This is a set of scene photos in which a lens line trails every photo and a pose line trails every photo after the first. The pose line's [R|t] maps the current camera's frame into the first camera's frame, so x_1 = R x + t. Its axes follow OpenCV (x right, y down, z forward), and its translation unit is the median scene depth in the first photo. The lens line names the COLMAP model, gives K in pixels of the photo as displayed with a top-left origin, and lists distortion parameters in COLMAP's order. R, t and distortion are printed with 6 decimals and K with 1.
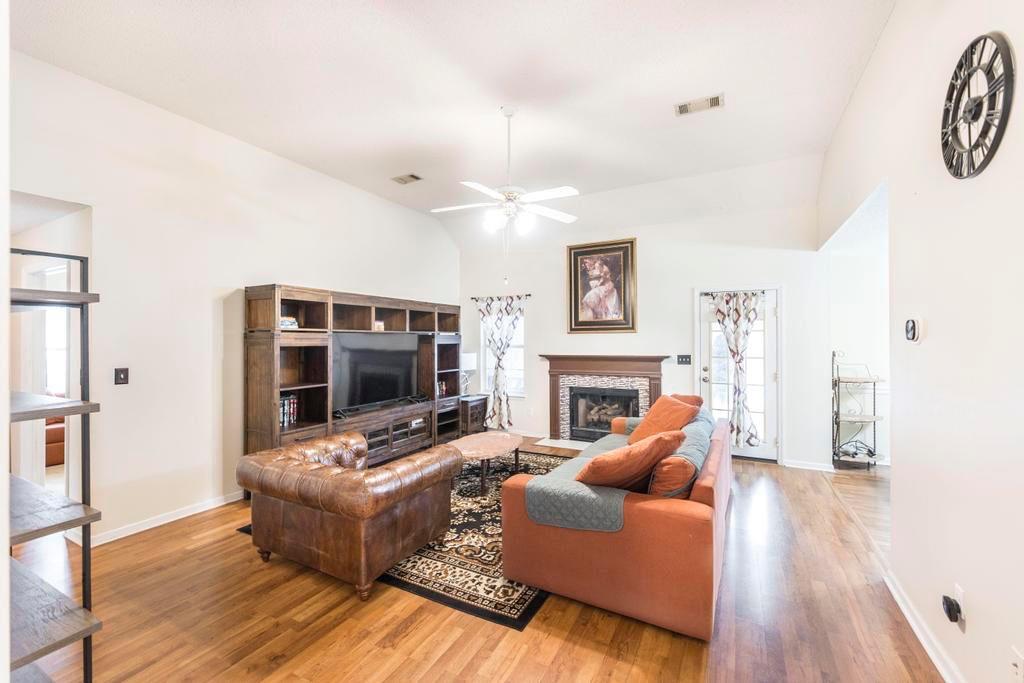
lens RADIAL K [[415.9, 0, 514.9], [0, 415.9, 346.4], [0, 0, 1]] dist [-0.010249, -0.000315]
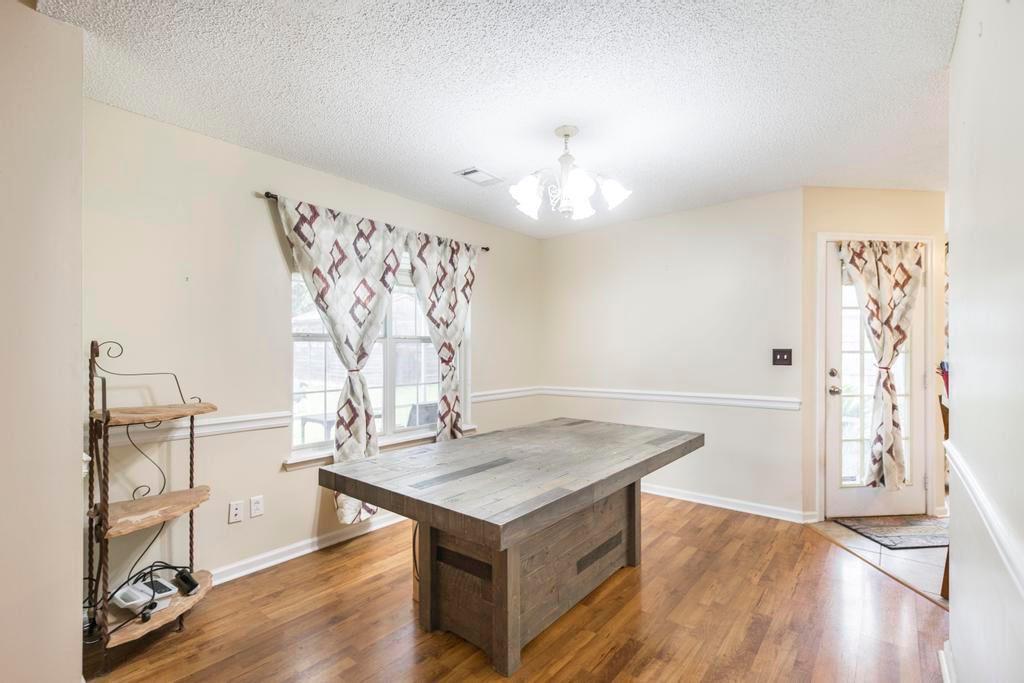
lens RADIAL K [[462.9, 0, 509.6], [0, 462.9, 342.0], [0, 0, 1]] dist [-0.001350, -0.000554]
pose [[0.203150, 0.009686, 0.979100, 0.398740], [-0.004857, 0.999949, -0.008885, 0.012292], [-0.979136, -0.002951, 0.203186, 0.497748]]
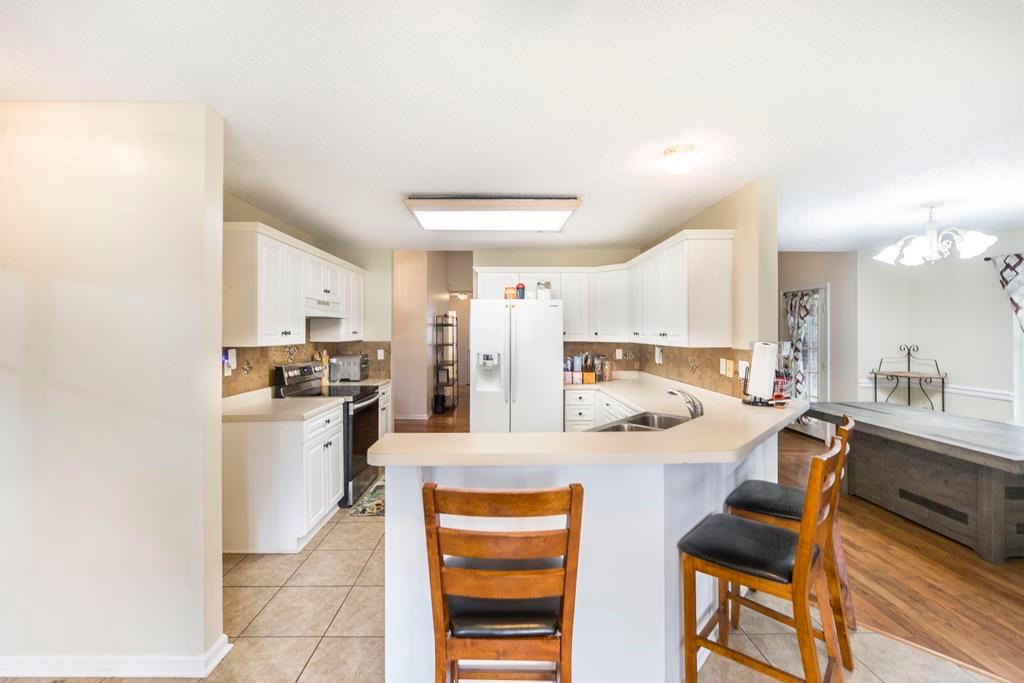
lens RADIAL K [[415.9, 0, 501.1], [0, 415.9, 334.5], [0, 0, 1]] dist [-0.010249, -0.000315]
pose [[0.471974, -0.009768, -0.881558, 1.067384], [0.000044, 0.999939, -0.011056, -0.000776], [0.881612, 0.005180, 0.471946, -0.235808]]
